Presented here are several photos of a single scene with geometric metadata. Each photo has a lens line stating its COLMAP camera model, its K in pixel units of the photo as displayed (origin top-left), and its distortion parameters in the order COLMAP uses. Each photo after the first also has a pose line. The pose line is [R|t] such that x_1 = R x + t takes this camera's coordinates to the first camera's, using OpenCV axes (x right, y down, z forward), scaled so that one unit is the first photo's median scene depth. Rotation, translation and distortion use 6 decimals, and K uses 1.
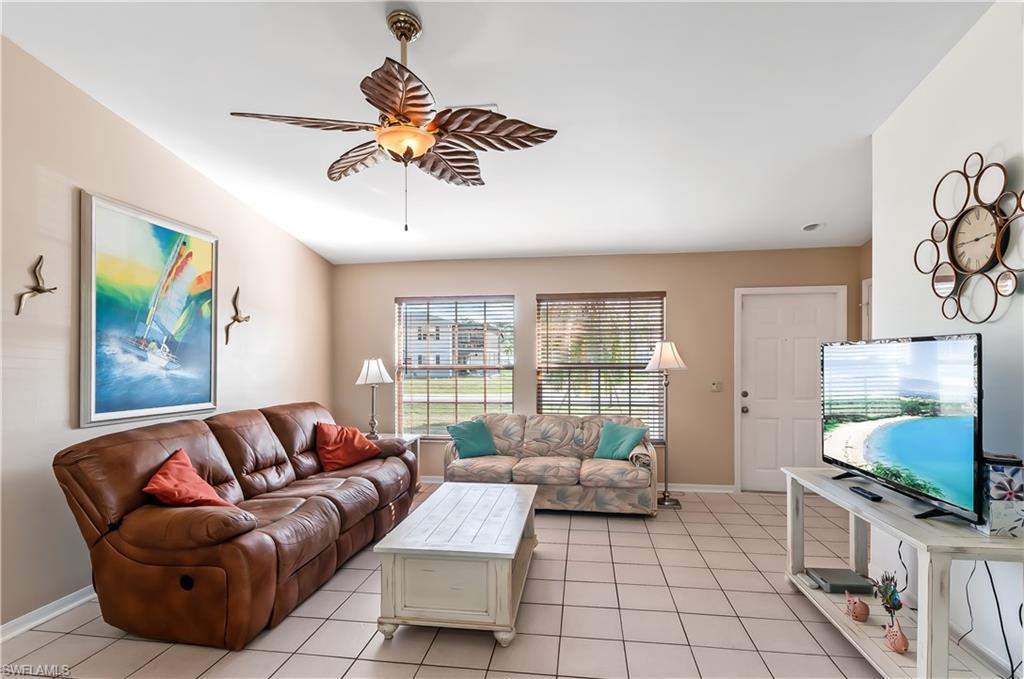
lens RADIAL K [[496.4, 0, 512.0], [0, 496.4, 358.6], [0, 0, 1]] dist [-0.000936, 0.000044]
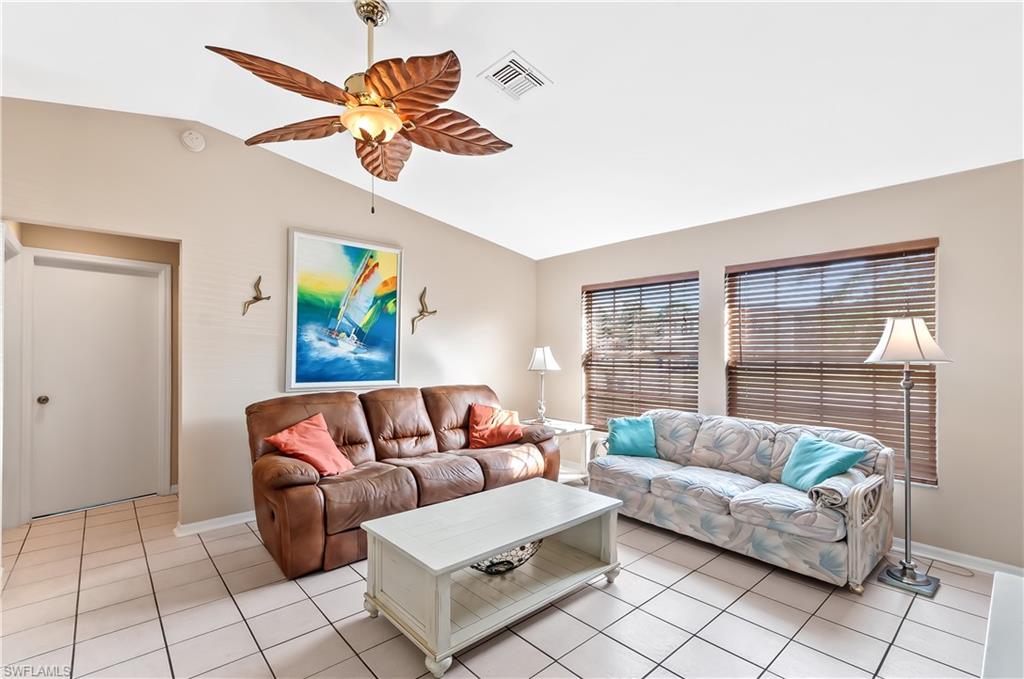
lens RADIAL K [[460.7, 0, 508.4], [0, 460.7, 346.9], [0, 0, 1]] dist [0.001879, 0.000358]
pose [[0.765056, -0.001253, -0.643963, 0.402785], [-0.005095, 0.999955, -0.007998, 0.012602], [0.643944, 0.009400, 0.765015, 0.317875]]
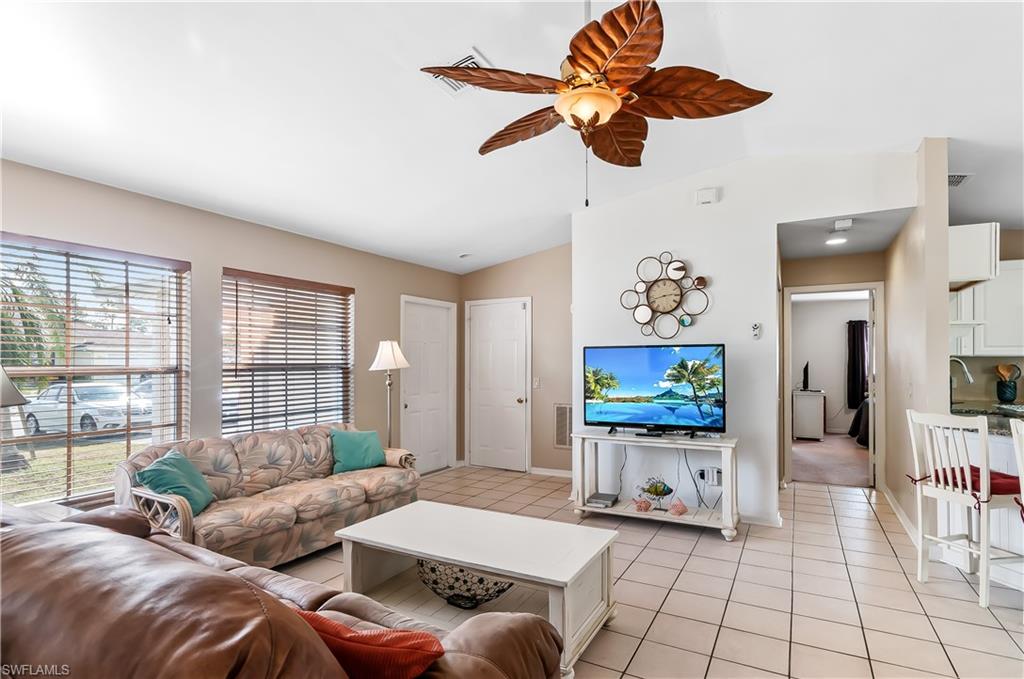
lens RADIAL K [[520.7, 0, 509.3], [0, 520.7, 352.4], [0, 0, 1]] dist [0.003958, 0.000153]
pose [[0.360091, 0.021297, 0.932674, -0.771368], [0.003344, 0.999704, -0.024119, 0.019759], [-0.932911, 0.011804, 0.359913, 0.539858]]
